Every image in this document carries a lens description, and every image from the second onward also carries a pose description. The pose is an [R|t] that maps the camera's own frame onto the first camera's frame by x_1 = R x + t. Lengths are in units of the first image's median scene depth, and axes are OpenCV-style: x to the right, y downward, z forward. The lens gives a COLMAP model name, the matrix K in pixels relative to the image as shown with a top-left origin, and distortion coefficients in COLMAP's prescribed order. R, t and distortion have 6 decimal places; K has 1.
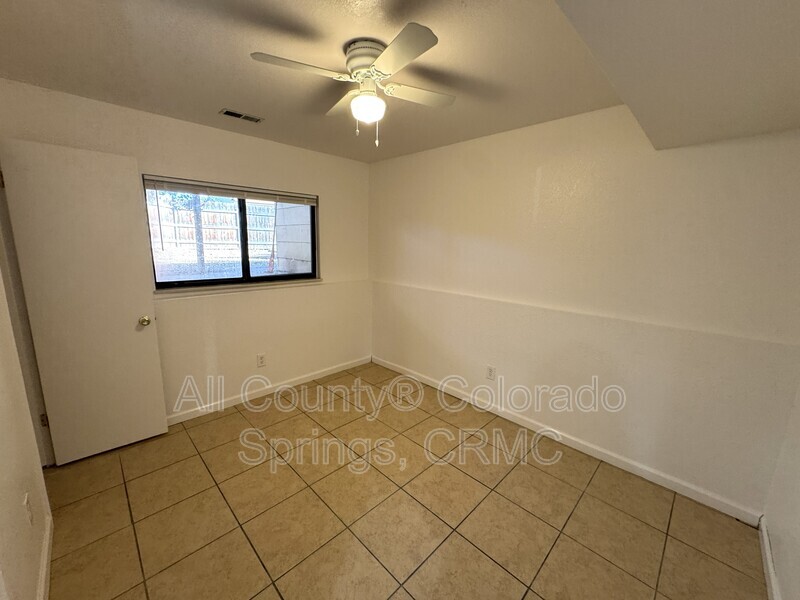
lens RADIAL K [[318.7, 0, 397.9], [0, 318.7, 301.4], [0, 0, 1]] dist [0.000254, 0.000043]
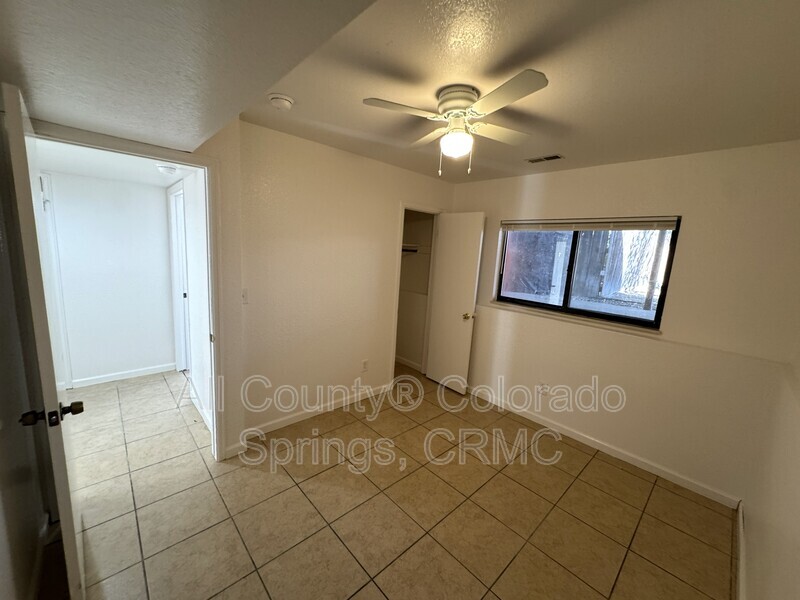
lens RADIAL K [[318.7, 0, 397.1], [0, 318.7, 298.9], [0, 0, 1]] dist [0.000254, 0.000043]
pose [[-0.032062, 0.133598, -0.990517, 0.635757], [-0.246610, 0.959329, 0.137374, -0.125807], [0.968584, 0.248676, 0.002189, 0.570268]]
